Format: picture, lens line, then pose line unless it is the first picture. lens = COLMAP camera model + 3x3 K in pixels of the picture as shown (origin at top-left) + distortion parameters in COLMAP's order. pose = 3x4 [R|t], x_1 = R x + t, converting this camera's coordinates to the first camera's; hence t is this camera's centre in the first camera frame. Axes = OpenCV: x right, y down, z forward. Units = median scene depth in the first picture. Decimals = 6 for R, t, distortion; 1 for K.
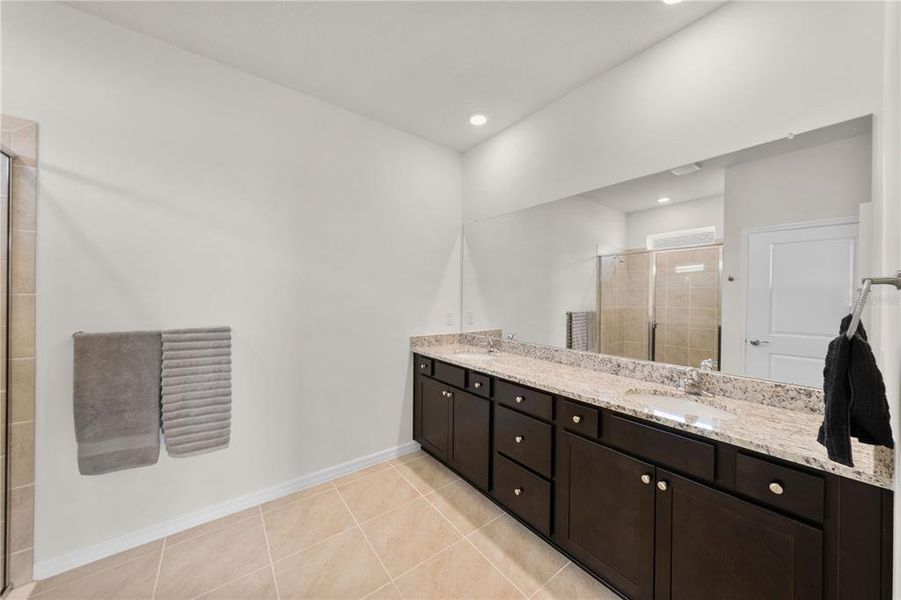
lens RADIAL K [[306.5, 0, 450.6], [0, 306.5, 302.7], [0, 0, 1]] dist [-0.000895, -0.000073]
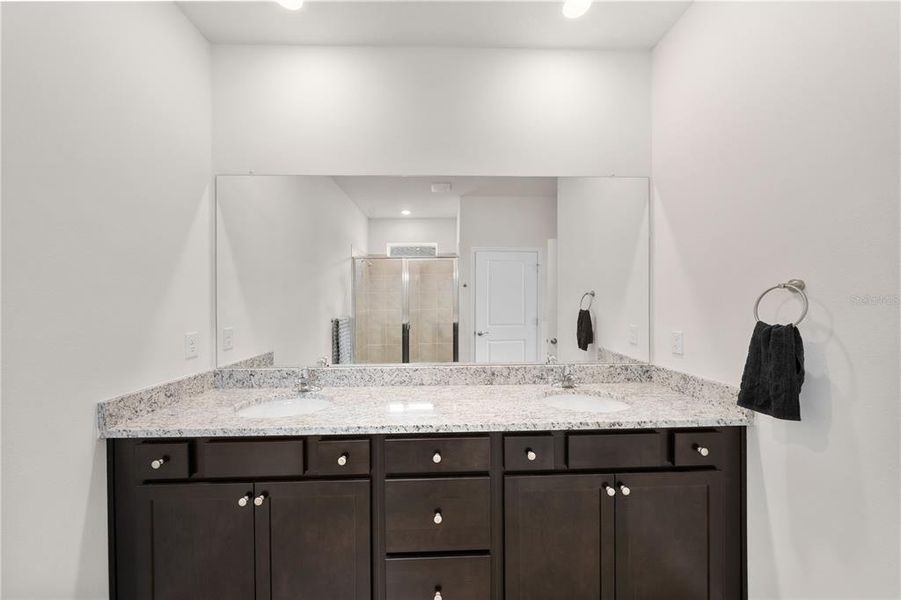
lens RADIAL K [[306.5, 0, 450.6], [0, 306.5, 302.7], [0, 0, 1]] dist [-0.000895, -0.000073]
pose [[0.584504, -0.016559, 0.811222, -0.197903], [0.028563, 0.999592, -0.000177, -0.010169], [-0.810888, 0.023274, 0.584738, 0.404363]]
